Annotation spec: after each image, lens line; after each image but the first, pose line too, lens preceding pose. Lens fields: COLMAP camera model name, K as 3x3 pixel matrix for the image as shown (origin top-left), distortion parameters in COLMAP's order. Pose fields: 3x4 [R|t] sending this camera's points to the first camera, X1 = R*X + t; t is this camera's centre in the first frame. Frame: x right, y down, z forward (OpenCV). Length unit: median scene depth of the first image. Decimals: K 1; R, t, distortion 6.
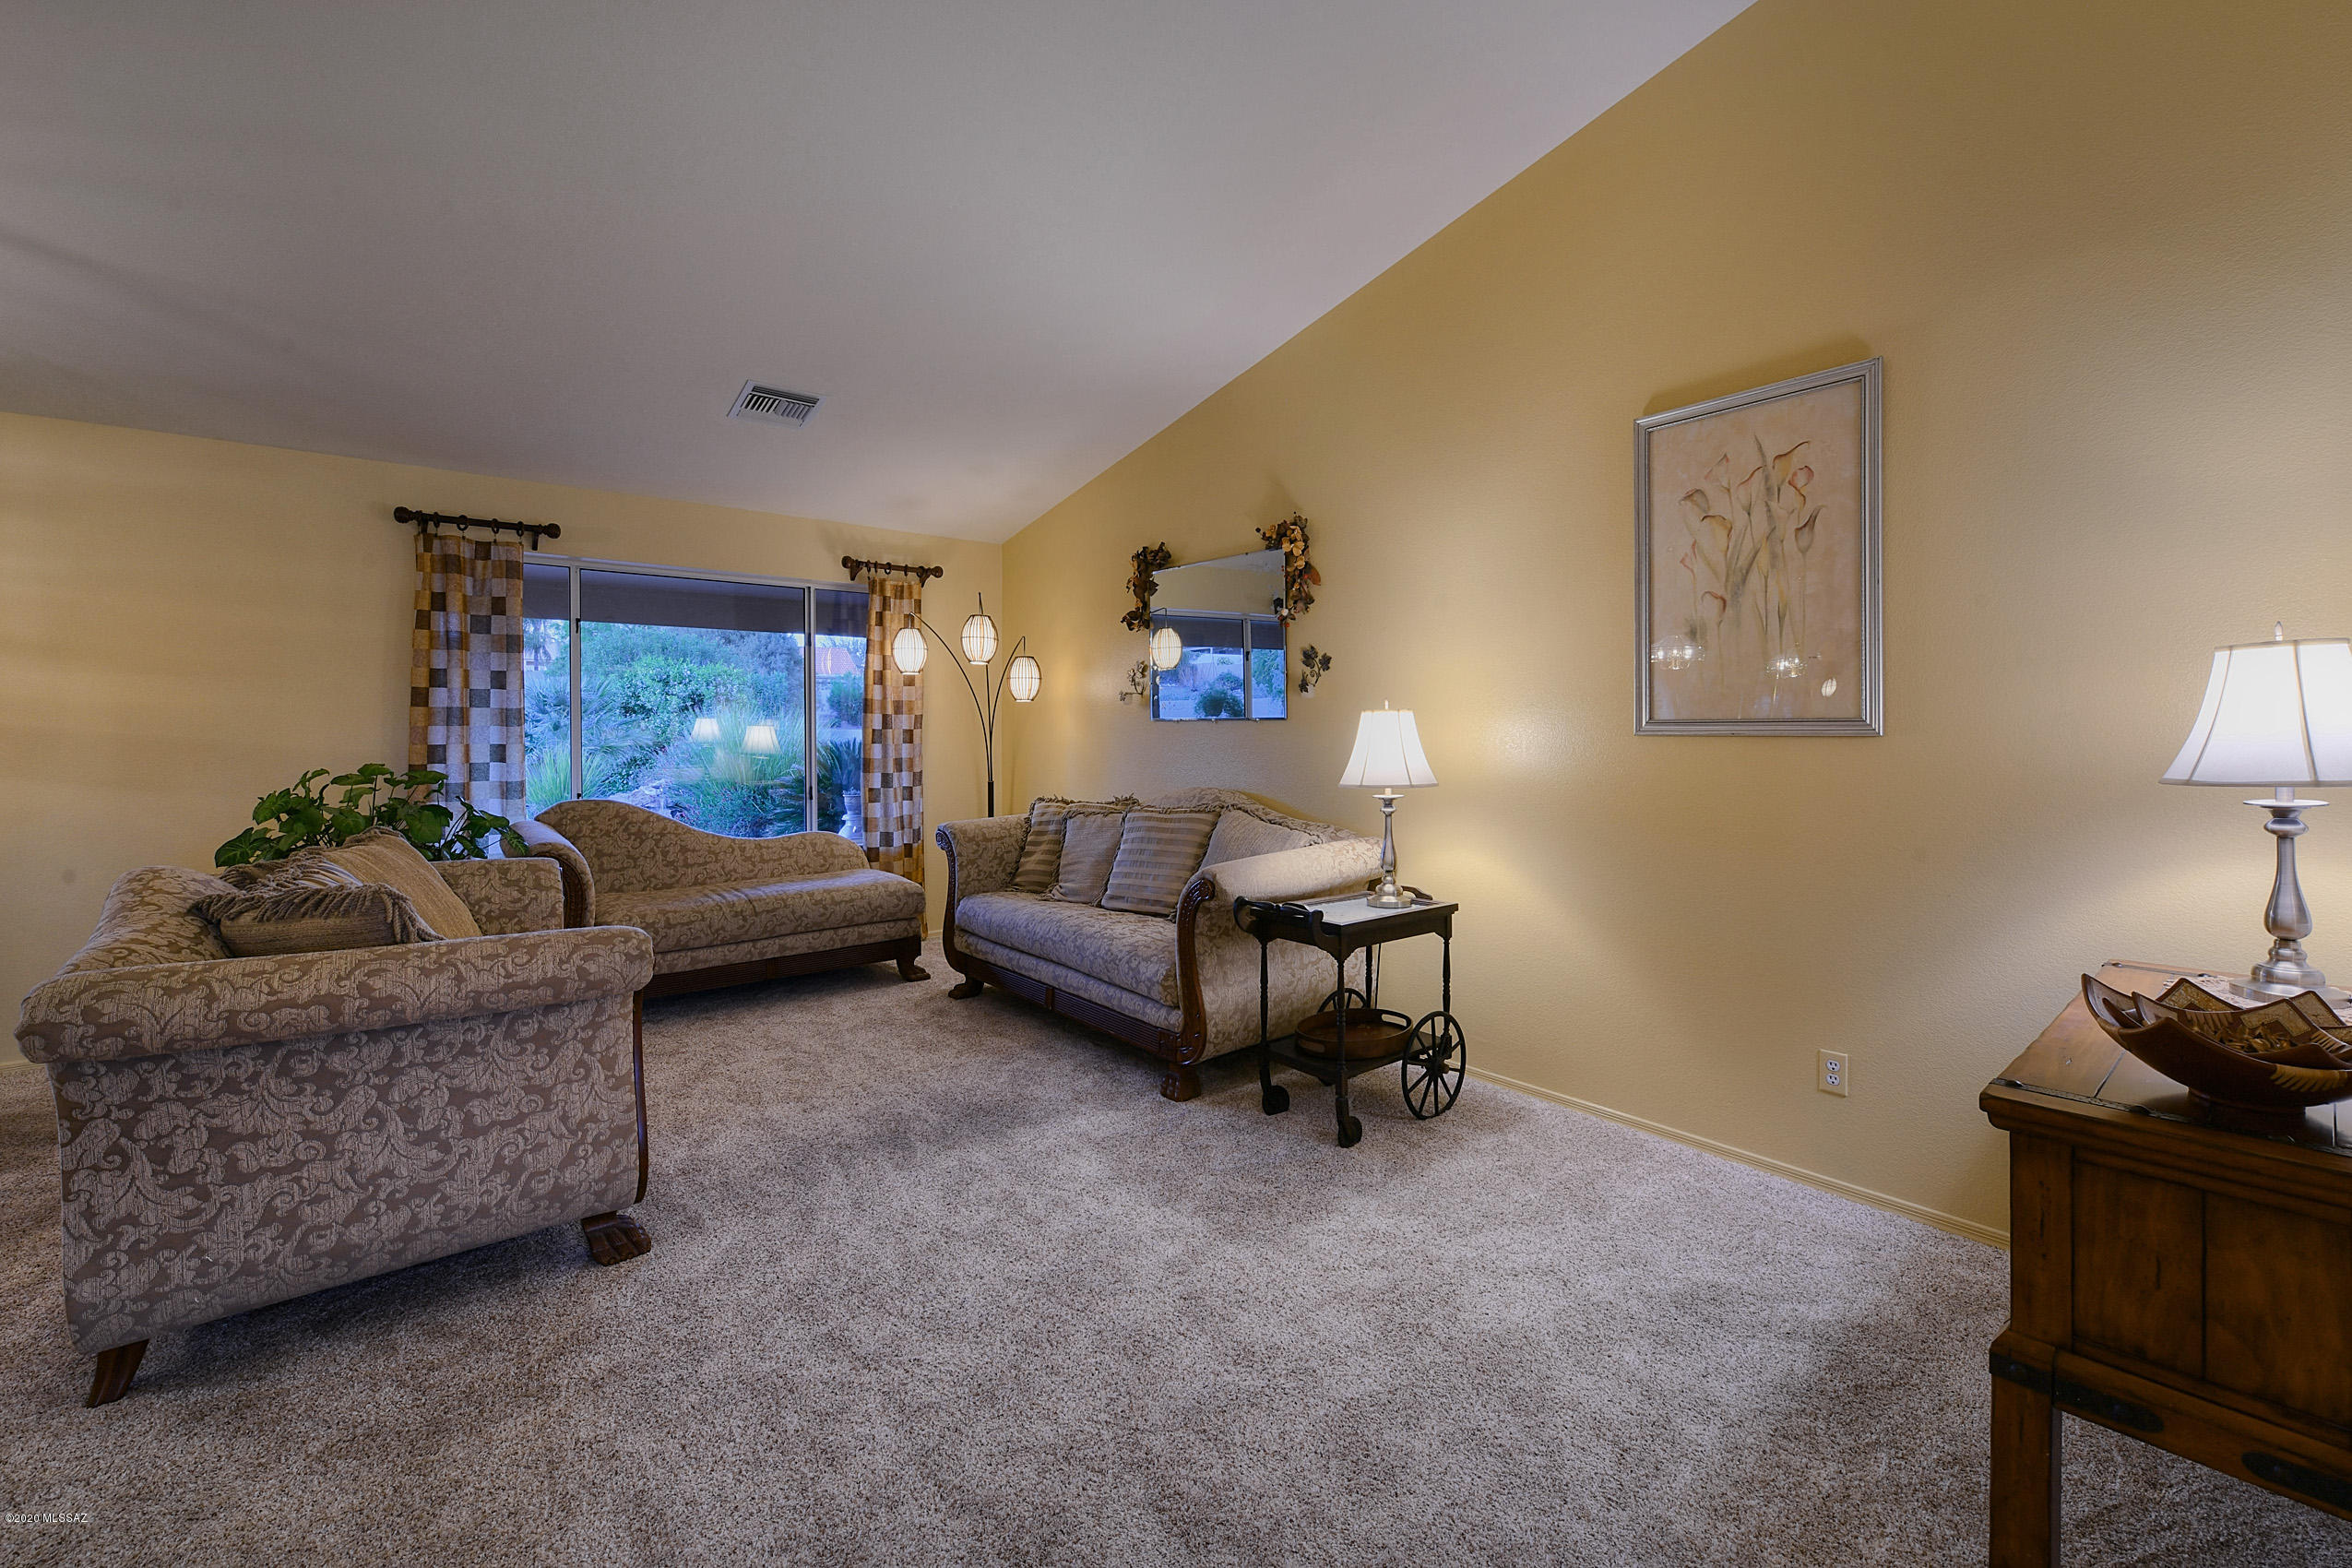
lens RADIAL K [[955.9, 0, 1156.7], [0, 955.9, 757.7], [0, 0, 1]] dist [-0.005939, -0.000475]
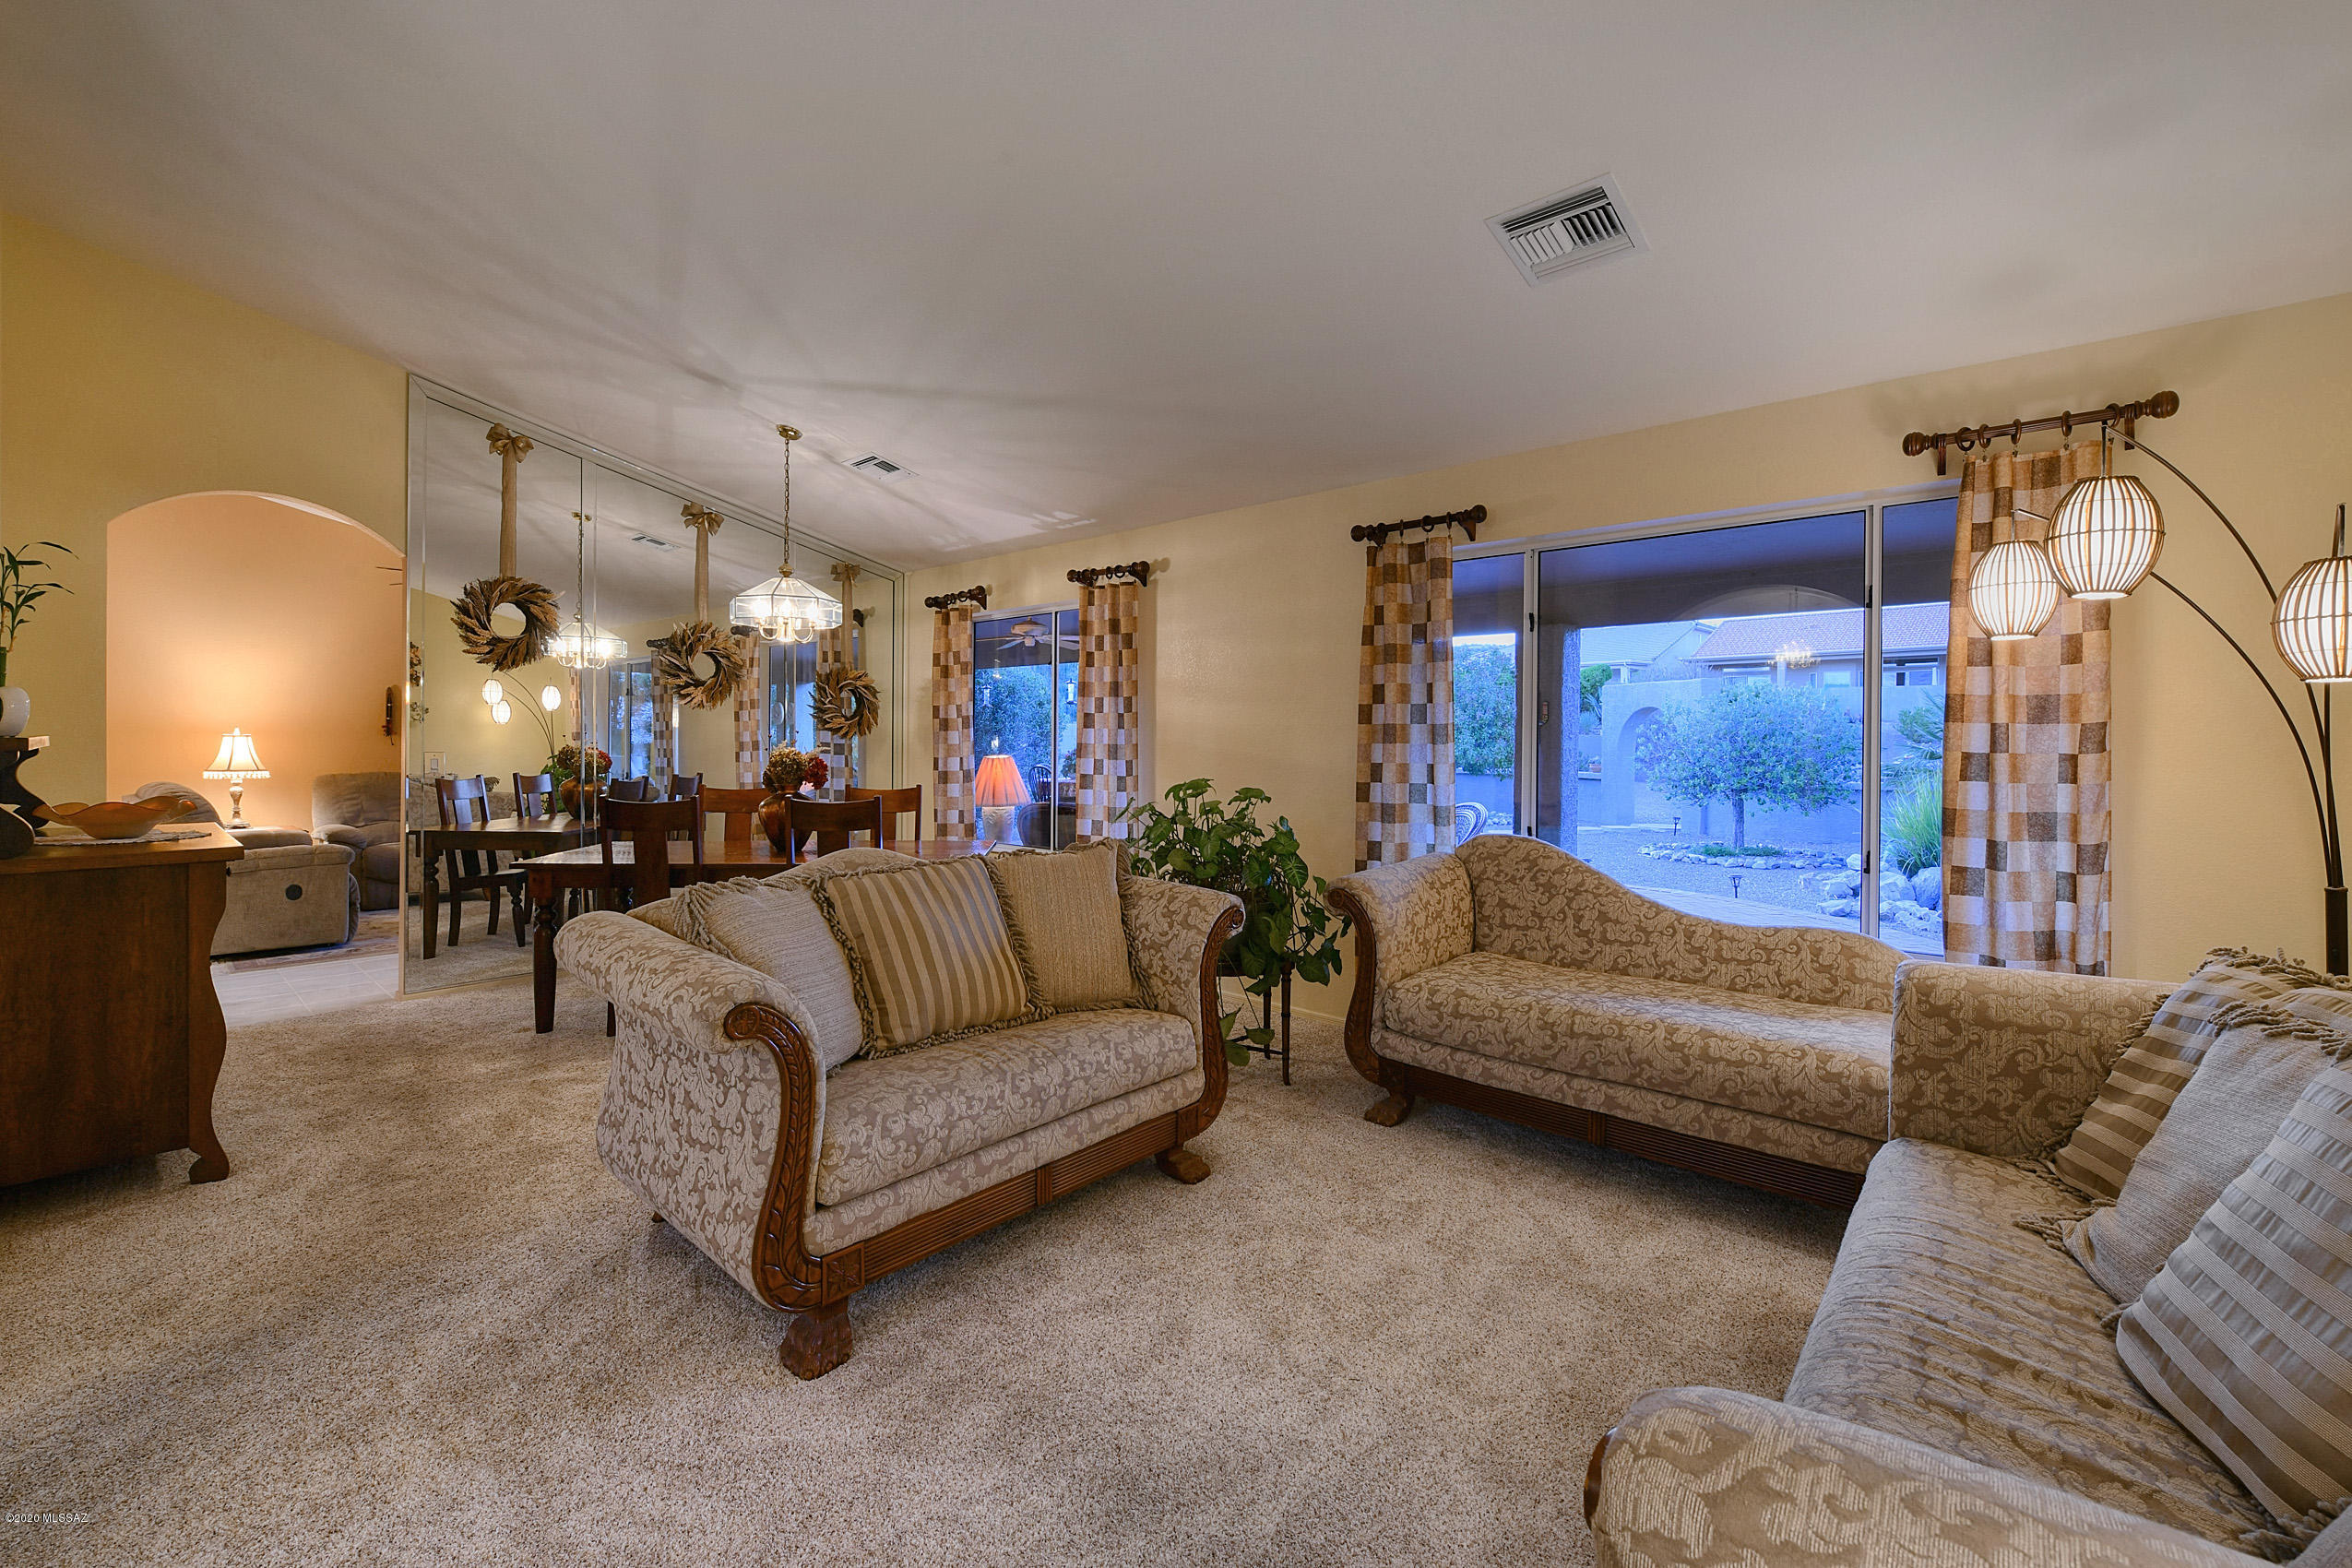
lens RADIAL K [[984.1, 0, 1179.7], [0, 984.1, 751.5], [0, 0, 1]] dist [-0.002630, 0.000255]
pose [[0.172793, 0.010995, -0.984897, 0.177291], [-0.036582, 0.999319, 0.004738, -0.020429], [0.984279, 0.035211, 0.173078, 0.570870]]
